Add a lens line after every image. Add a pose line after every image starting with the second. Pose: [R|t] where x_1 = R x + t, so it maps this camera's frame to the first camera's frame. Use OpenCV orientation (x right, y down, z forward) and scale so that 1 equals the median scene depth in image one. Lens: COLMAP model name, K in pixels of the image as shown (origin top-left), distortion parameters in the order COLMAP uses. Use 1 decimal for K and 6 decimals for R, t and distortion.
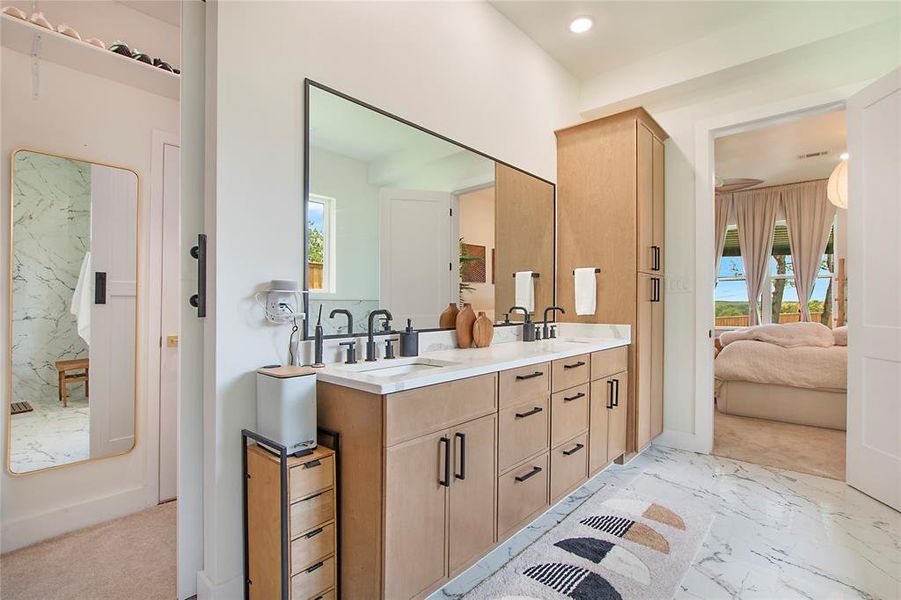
lens RADIAL K [[413.8, 0, 449.8], [0, 413.8, 305.6], [0, 0, 1]] dist [-0.019959, 0.000508]
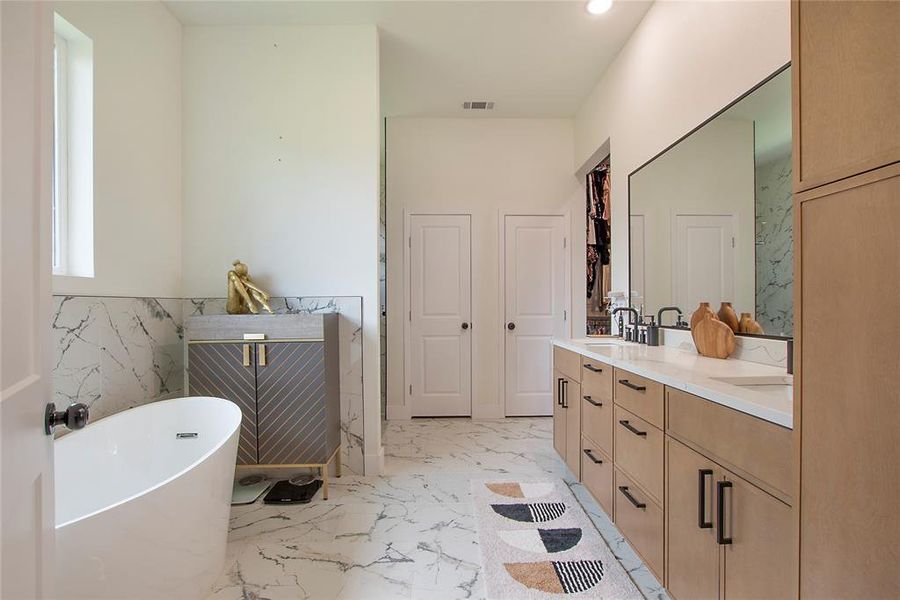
lens RADIAL K [[413.3, 0, 449.3], [0, 413.3, 305.6], [0, 0, 1]] dist [-0.019959, 0.000508]
pose [[-0.721987, 0.000553, -0.691907, 1.175958], [-0.003964, 0.999980, 0.004936, 0.000658], [0.691895, 0.006307, -0.721970, 1.460611]]
